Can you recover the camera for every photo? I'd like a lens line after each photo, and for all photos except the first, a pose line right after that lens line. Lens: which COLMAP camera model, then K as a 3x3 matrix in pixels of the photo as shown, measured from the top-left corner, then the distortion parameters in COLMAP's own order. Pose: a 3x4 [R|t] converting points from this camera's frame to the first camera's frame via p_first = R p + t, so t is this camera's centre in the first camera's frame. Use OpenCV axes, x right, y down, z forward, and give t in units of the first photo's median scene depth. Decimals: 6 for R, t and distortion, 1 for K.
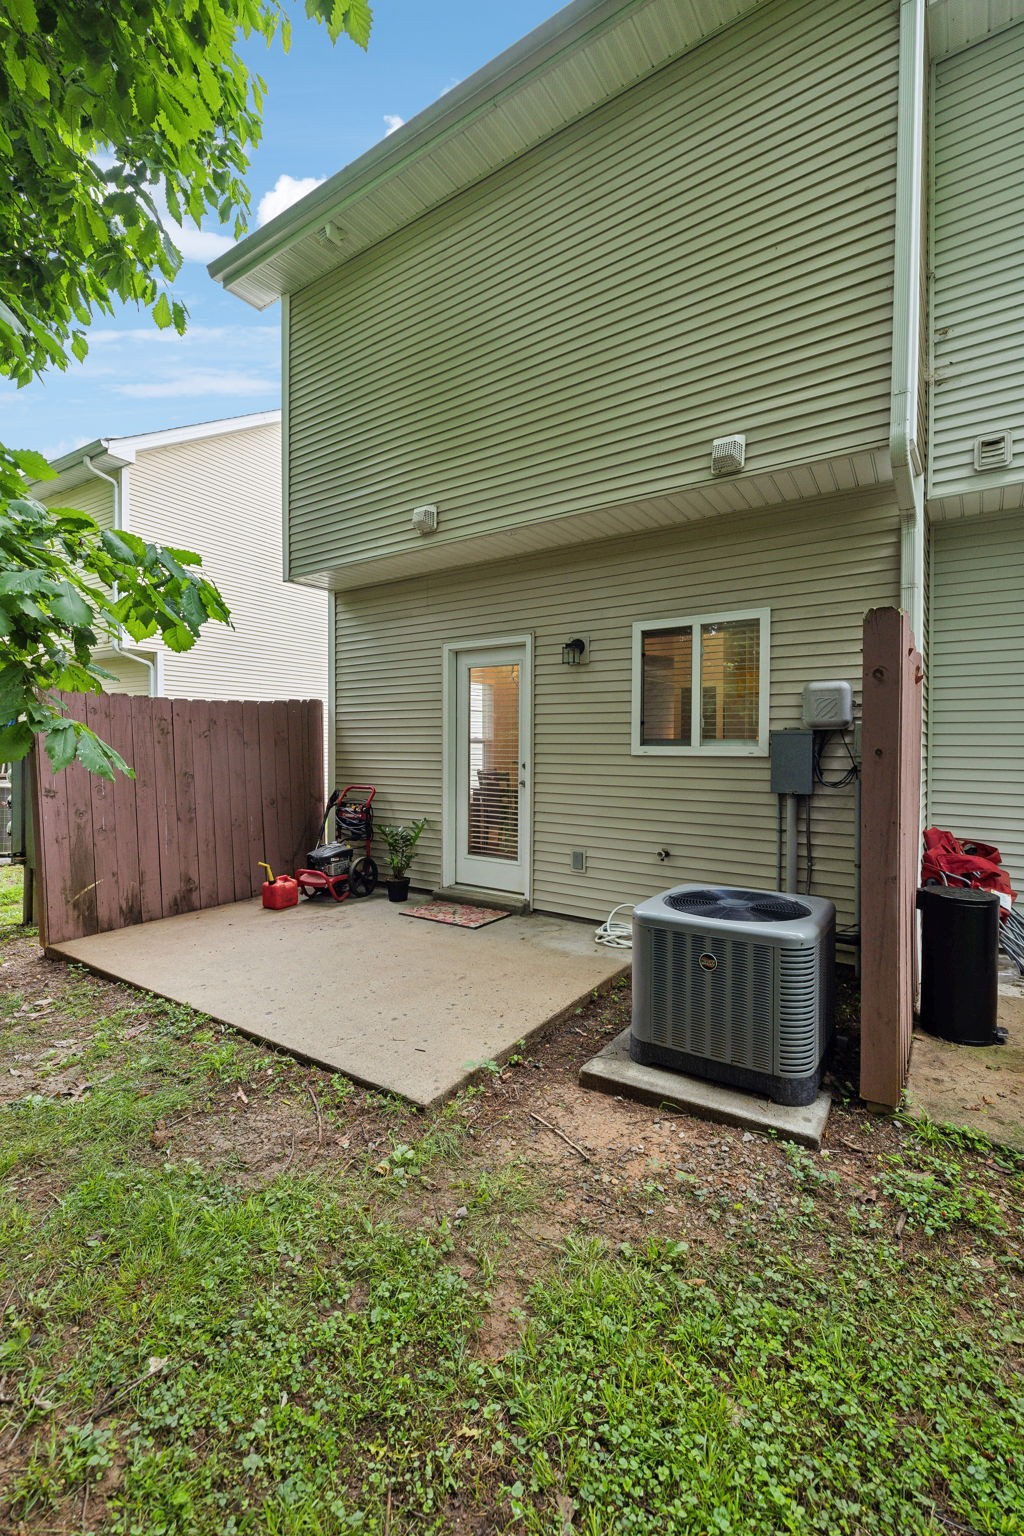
lens RADIAL K [[652.0, 0, 528.3], [0, 652.0, 766.1], [0, 0, 1]] dist [0.001009, 0.000426]
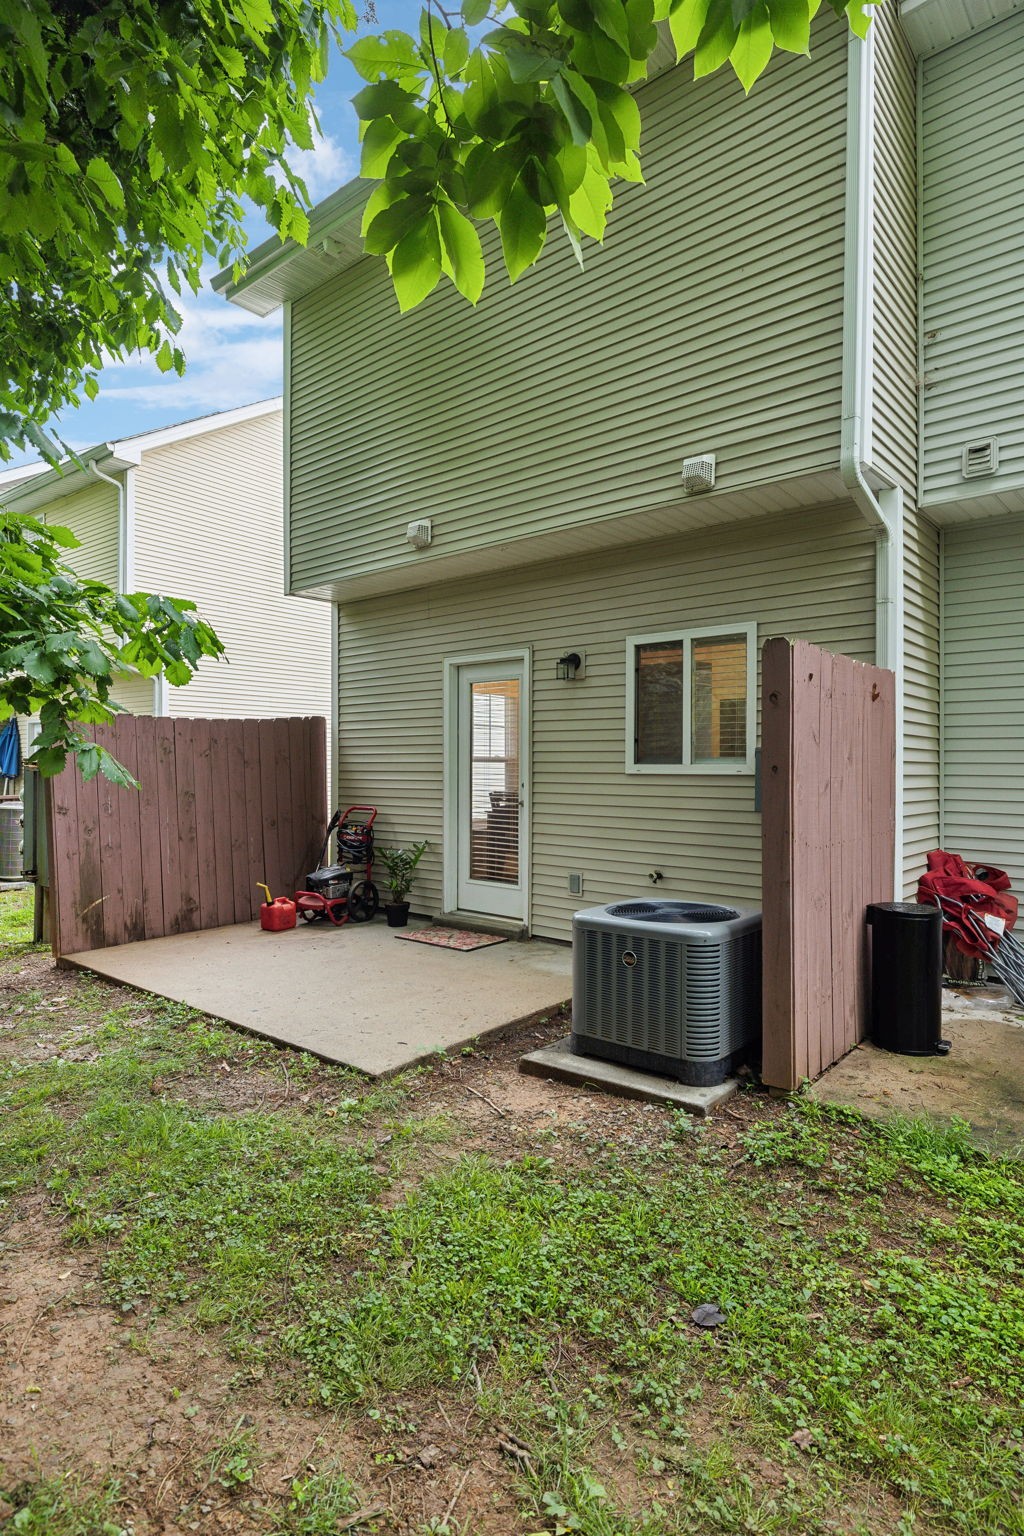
lens RADIAL K [[832.9, 0, 527.4], [0, 832.9, 787.0], [0, 0, 1]] dist [0.000823, 0.000402]
pose [[0.994382, 0.001109, -0.105847, 0.161026], [-0.001724, 0.999982, -0.005719, 0.011426], [0.105839, 0.005869, 0.994366, -0.268271]]
